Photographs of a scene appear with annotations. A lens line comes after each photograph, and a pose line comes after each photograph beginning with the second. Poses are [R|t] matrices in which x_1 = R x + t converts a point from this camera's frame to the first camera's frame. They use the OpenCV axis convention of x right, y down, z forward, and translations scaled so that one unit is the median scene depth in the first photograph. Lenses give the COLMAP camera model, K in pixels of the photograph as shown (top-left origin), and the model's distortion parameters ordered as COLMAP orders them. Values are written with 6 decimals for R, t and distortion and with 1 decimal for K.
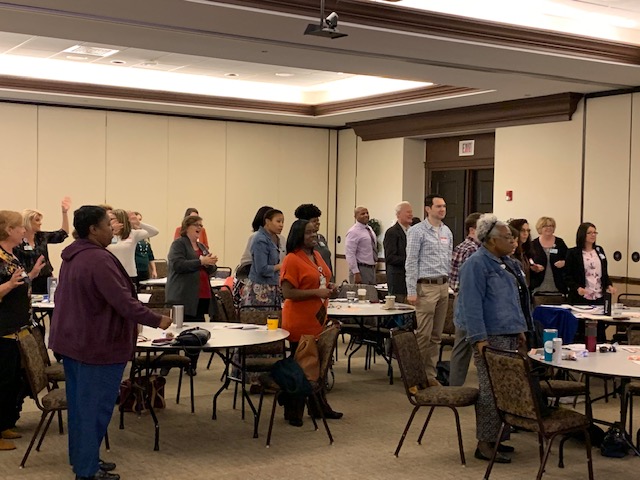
lens RADIAL K [[954.4, 0, 319.4], [0, 954.4, 239.3], [0, 0, 1]] dist [0.081204, 0.000000]
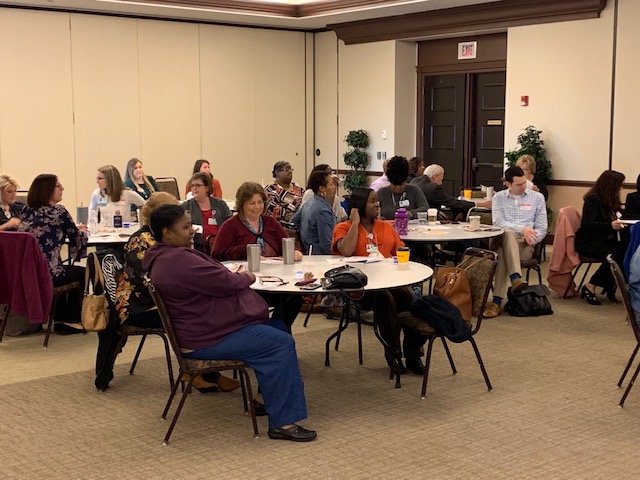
lens RADIAL K [[954.4, 0, 316.6], [0, 954.4, 239.9], [0, 0, 1]] dist [0.081204, 0.000000]
pose [[0.991984, -0.036224, 0.121063, -0.120970], [0.024531, 0.995010, 0.096713, -0.005960], [-0.123962, -0.092968, 0.987922, 0.083358]]
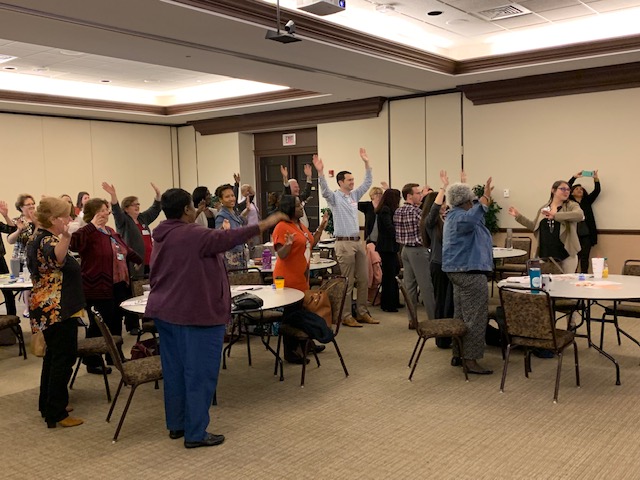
lens RADIAL K [[665.9, 0, 318.6], [0, 665.9, 242.9], [0, 0, 1]] dist [0.037938, 0.000000]
pose [[0.937442, -0.069098, 0.341215, -0.147736], [0.051874, 0.996888, 0.059361, -0.004090], [-0.344255, -0.037947, 0.938109, 0.111706]]
